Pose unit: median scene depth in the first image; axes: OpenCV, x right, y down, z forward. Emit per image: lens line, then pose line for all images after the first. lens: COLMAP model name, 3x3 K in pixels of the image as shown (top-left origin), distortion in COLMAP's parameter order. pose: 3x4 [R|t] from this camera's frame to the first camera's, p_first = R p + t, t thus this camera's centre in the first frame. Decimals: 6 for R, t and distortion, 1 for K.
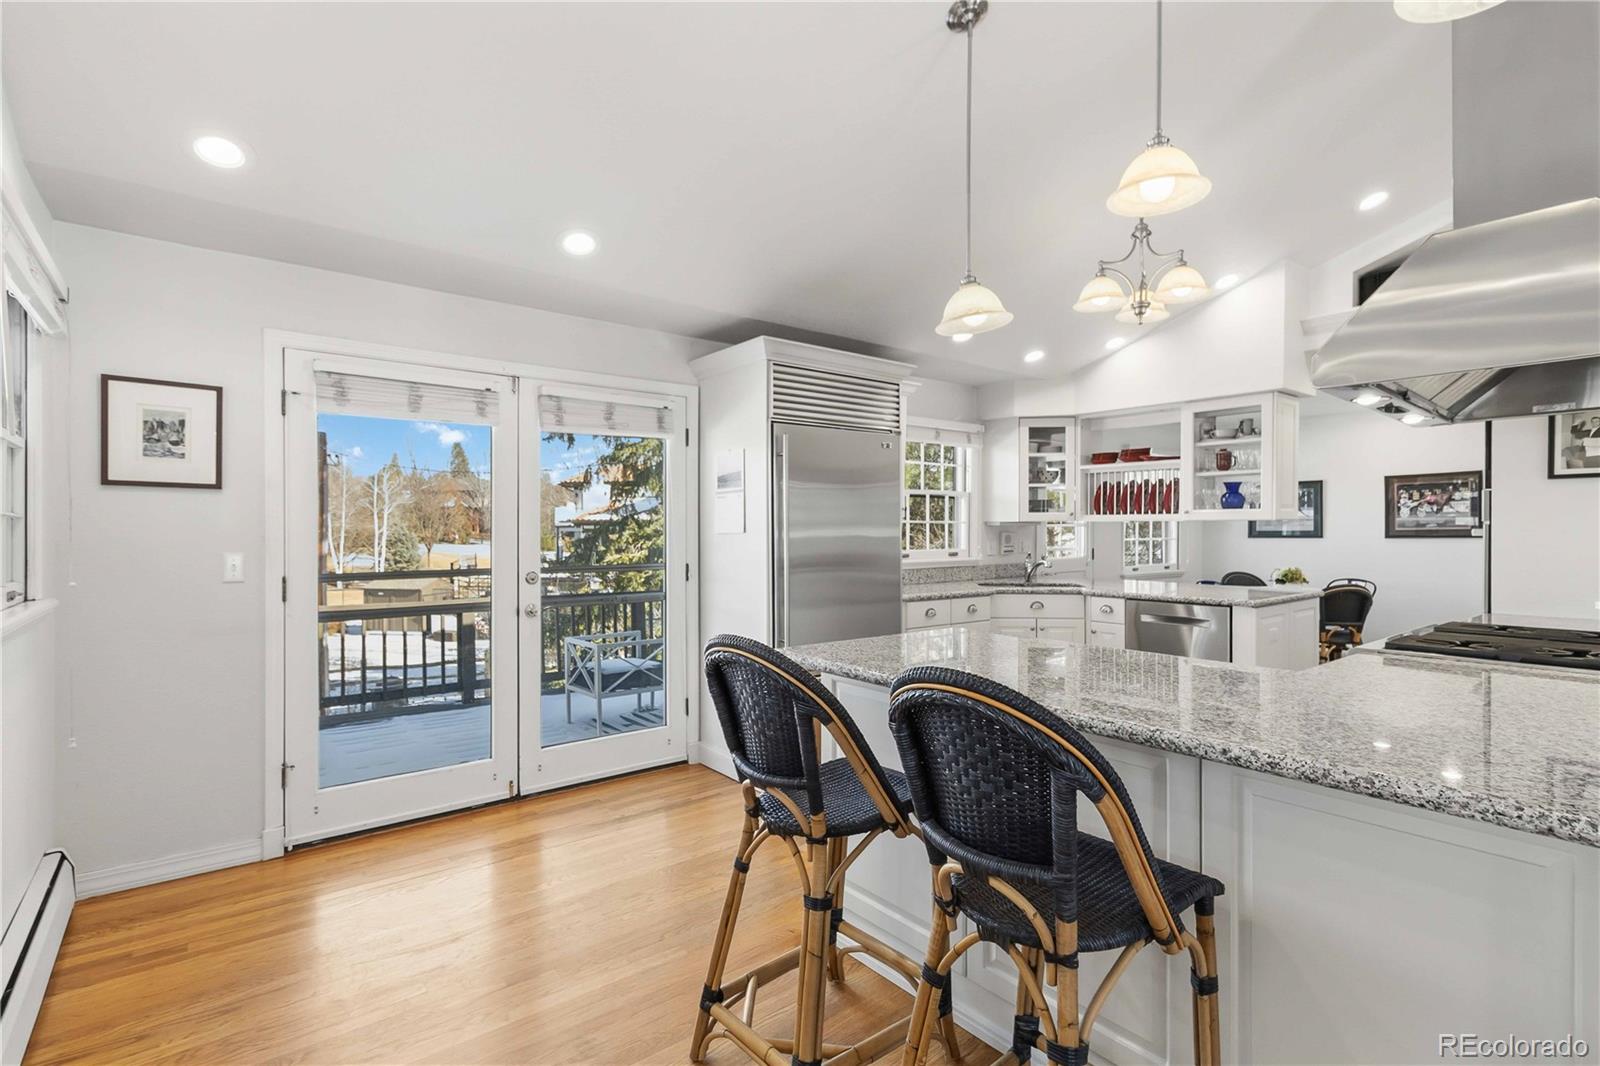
lens RADIAL K [[749.7, 0, 794.6], [0, 749.7, 540.0], [0, 0, 1]] dist [-0.003668, -0.002219]
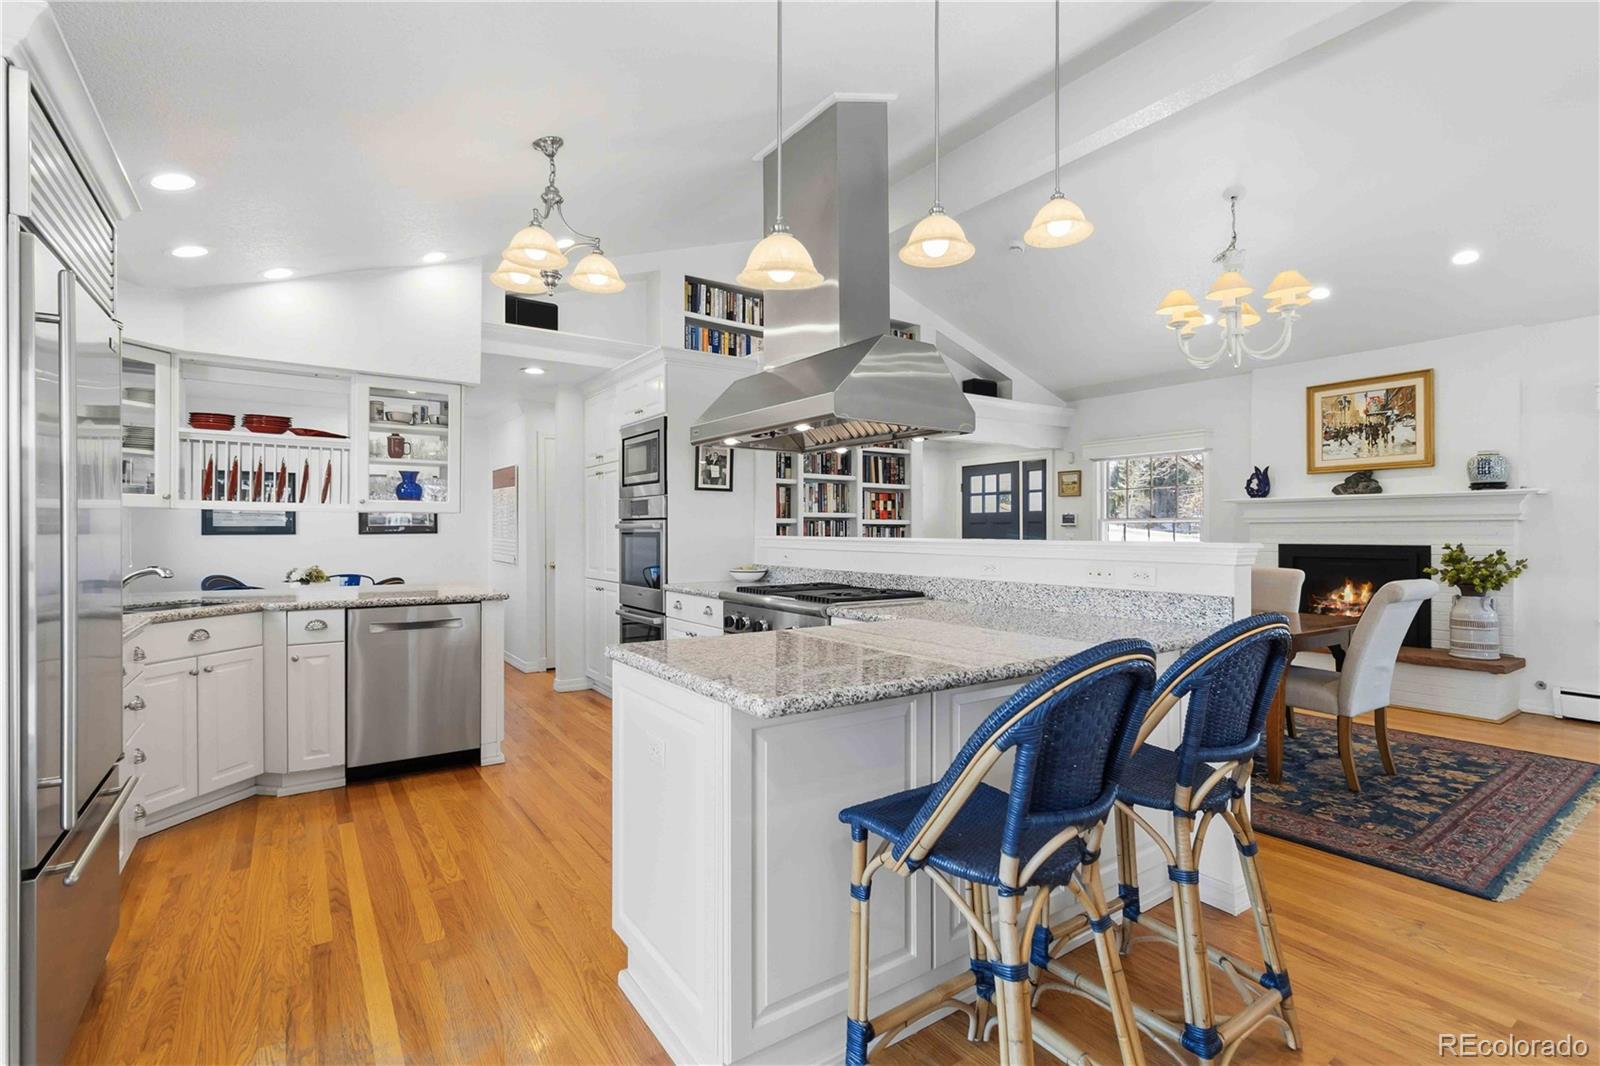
lens RADIAL K [[749.7, 0, 819.7], [0, 749.7, 529.2], [0, 0, 1]] dist [-0.003668, -0.002219]
pose [[0.046438, 0.004357, 0.998912, -0.270455], [0.010506, 0.999933, -0.004850, 0.003463], [-0.998866, 0.010720, 0.046389, 0.391457]]
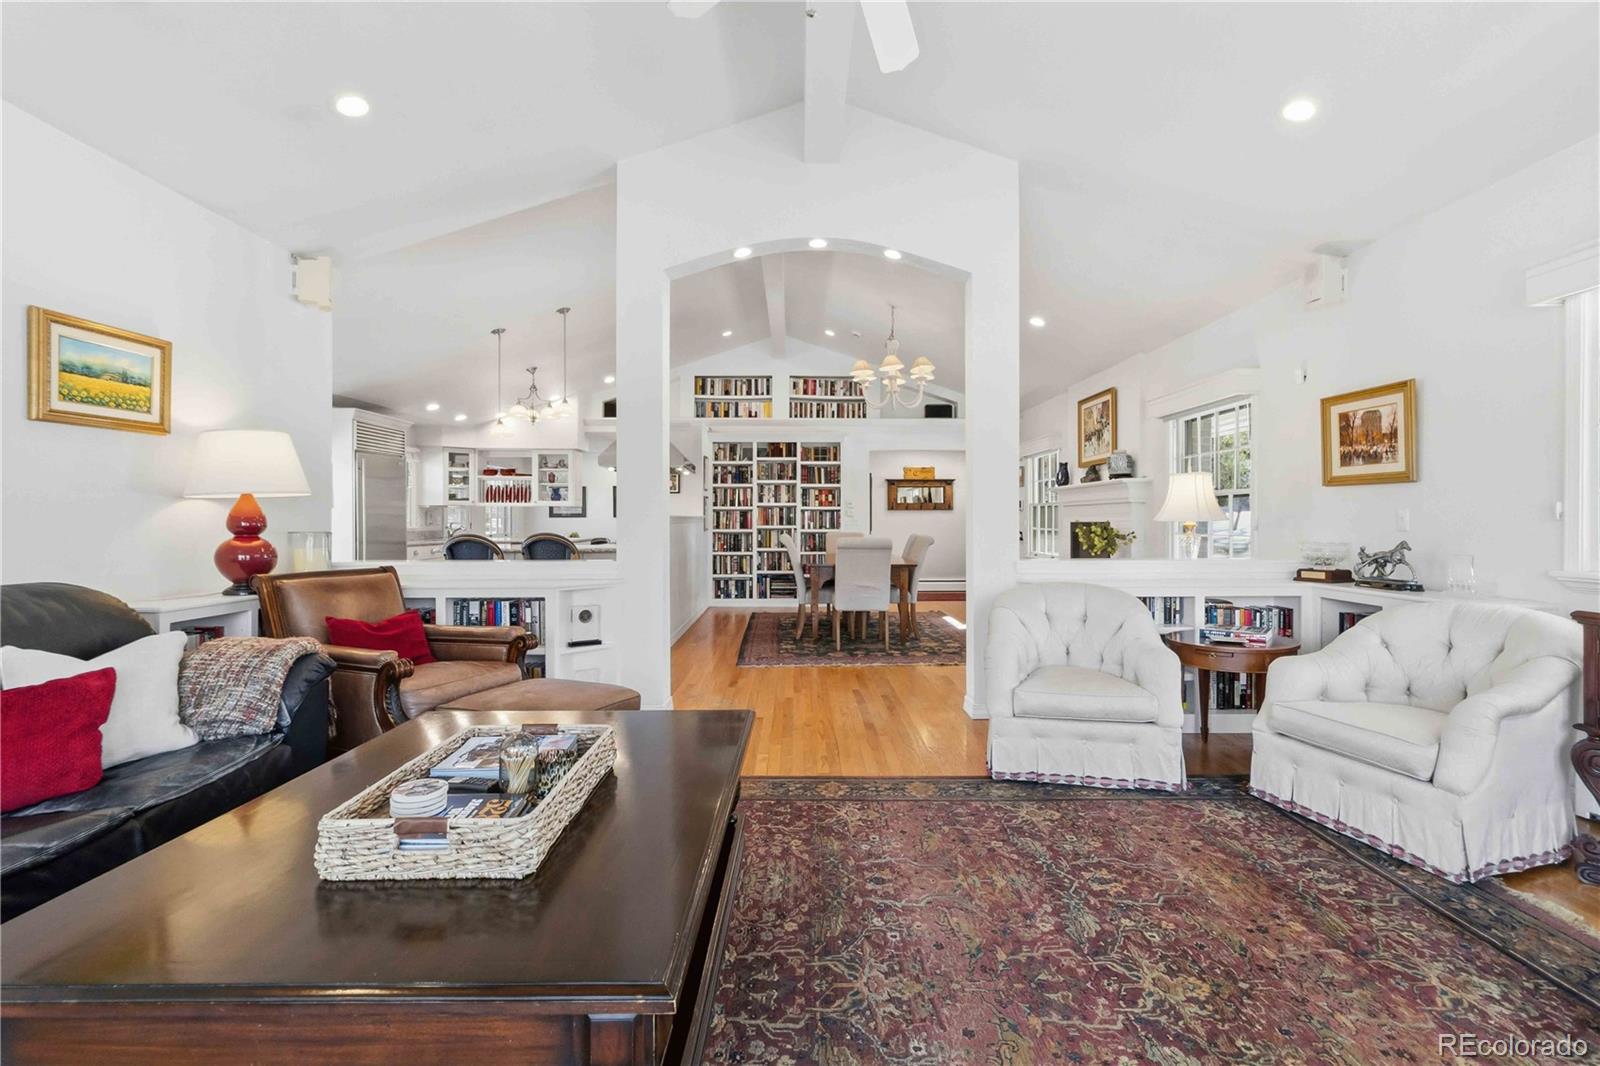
lens RADIAL K [[749.7, 0, 822.3], [0, 749.7, 514.1], [0, 0, 1]] dist [-0.003668, -0.002219]
pose [[0.589484, 0.005218, 0.807763, -0.601874], [0.010530, 0.999845, -0.014143, 0.029281], [-0.807712, 0.016843, 0.589337, -0.757573]]
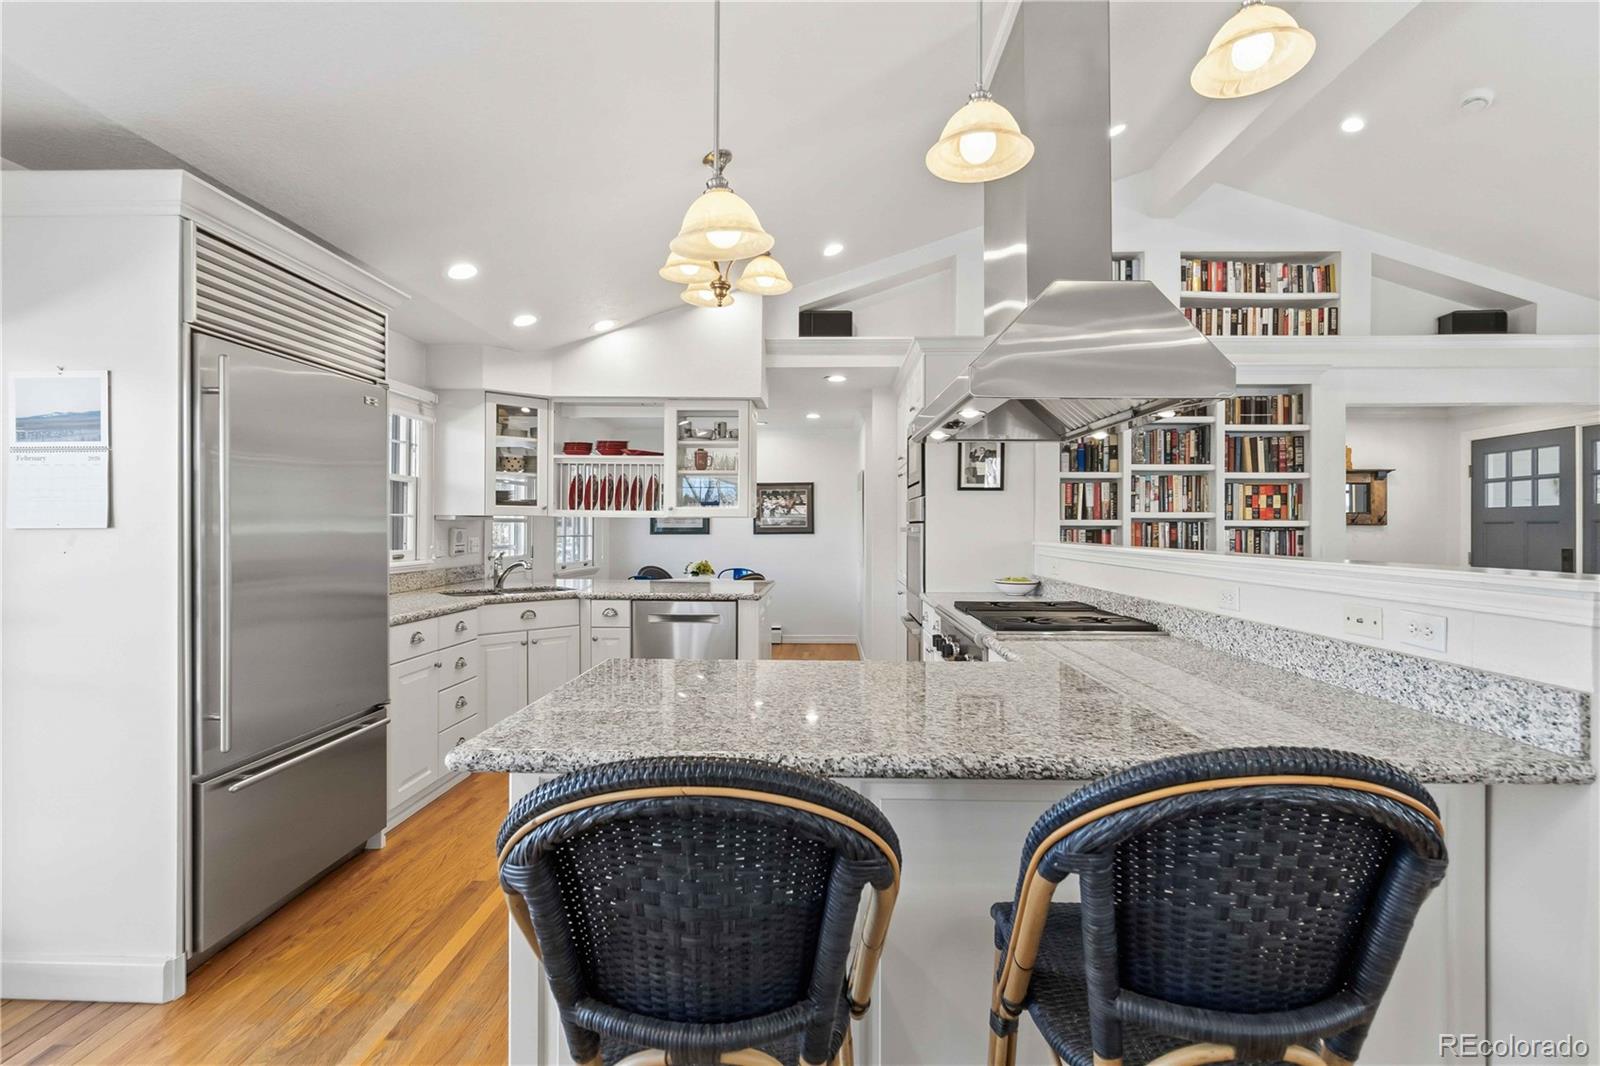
lens RADIAL K [[749.7, 0, 805.7], [0, 749.7, 524.9], [0, 0, 1]] dist [-0.003668, -0.002219]
pose [[0.636372, 0.007322, 0.771348, -0.117212], [0.004813, 0.999898, -0.013462, -0.001346], [-0.771368, 0.012279, 0.636271, 0.201155]]
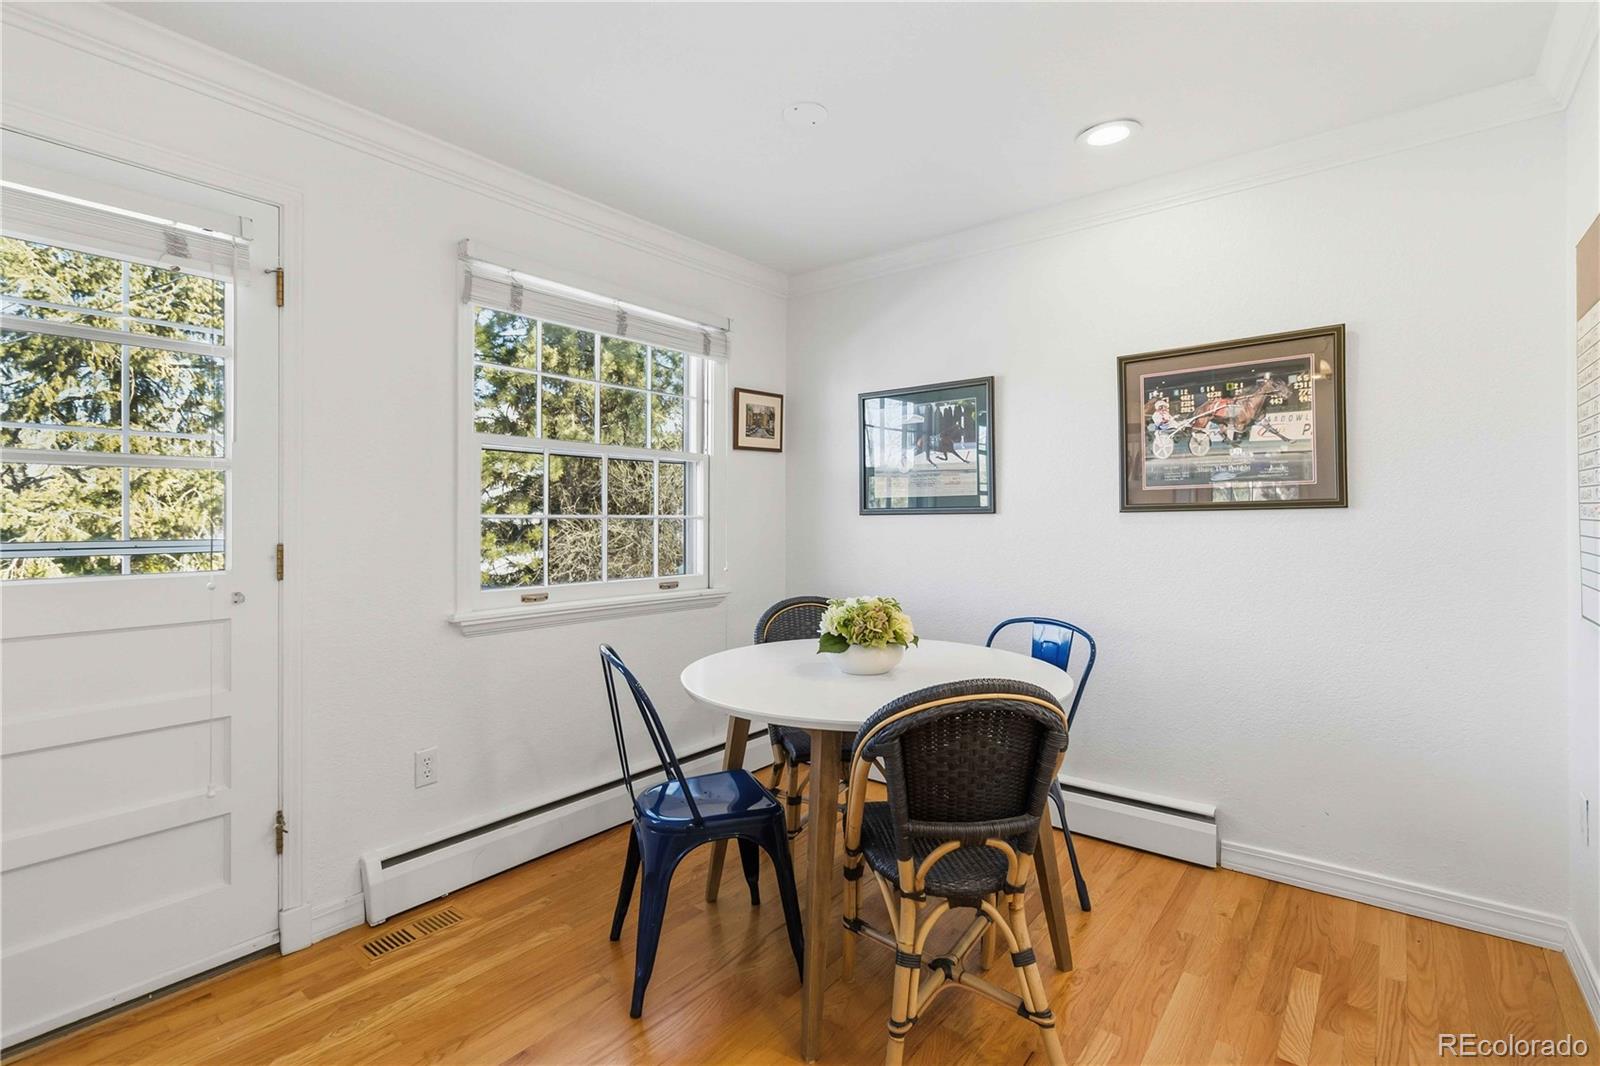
lens RADIAL K [[749.7, 0, 787.3], [0, 749.7, 518.4], [0, 0, 1]] dist [-0.003668, -0.002219]
pose [[0.975793, -0.004036, 0.218659, 0.657575], [0.006945, 0.999897, -0.012538, 0.006037], [-0.218586, 0.013754, 0.975721, 0.806296]]
